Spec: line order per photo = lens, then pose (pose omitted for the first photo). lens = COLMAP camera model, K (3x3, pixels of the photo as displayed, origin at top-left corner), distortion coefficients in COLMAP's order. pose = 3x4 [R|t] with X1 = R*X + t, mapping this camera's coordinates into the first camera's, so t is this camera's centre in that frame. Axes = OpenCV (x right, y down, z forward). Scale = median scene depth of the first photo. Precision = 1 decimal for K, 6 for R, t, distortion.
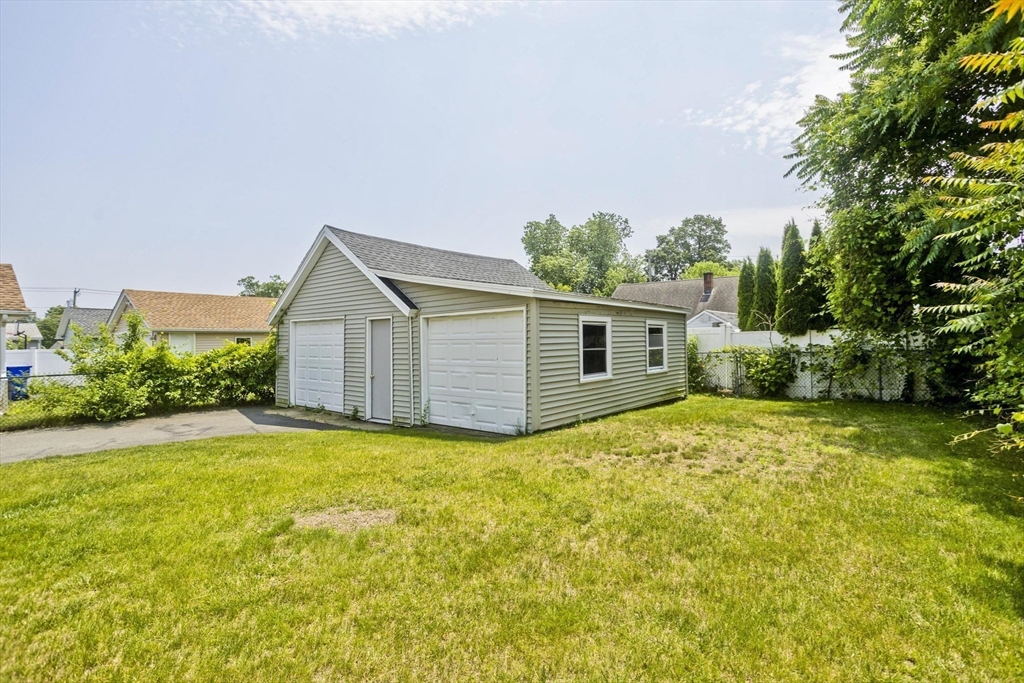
lens RADIAL K [[509.3, 0, 505.3], [0, 509.3, 343.5], [0, 0, 1]] dist [-0.023542, 0.009554]
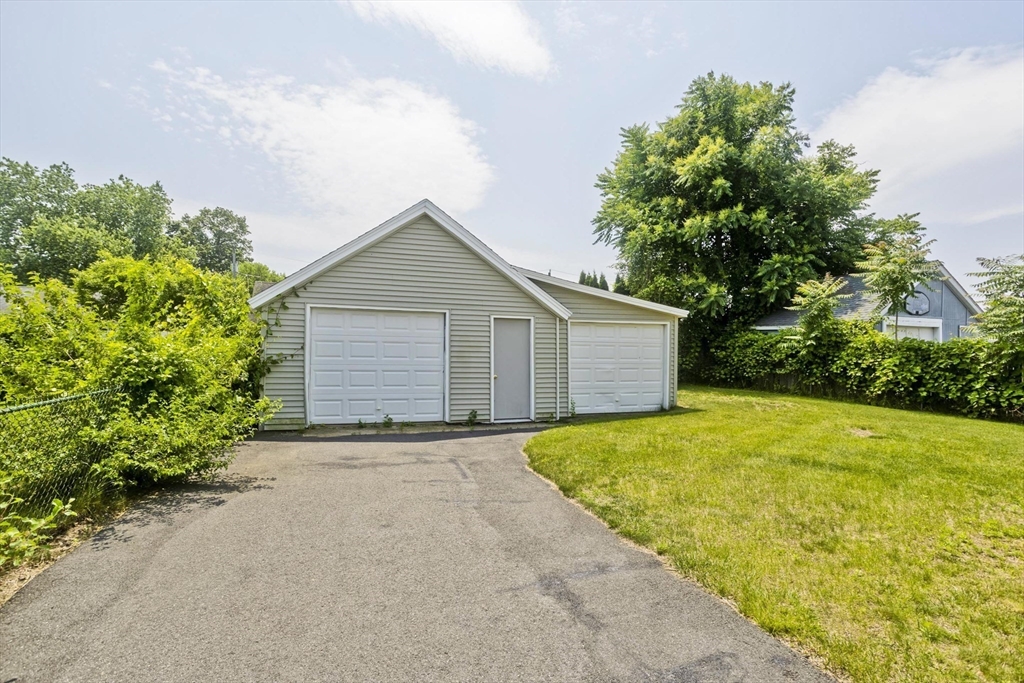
lens RADIAL K [[509.3, 0, 506.5], [0, 509.3, 342.3], [0, 0, 1]] dist [-0.023542, 0.009554]
pose [[0.517542, 0.026612, 0.855244, -1.078614], [-0.019011, 0.999627, -0.019600, 0.018202], [-0.855447, -0.006115, 0.517854, 0.478310]]
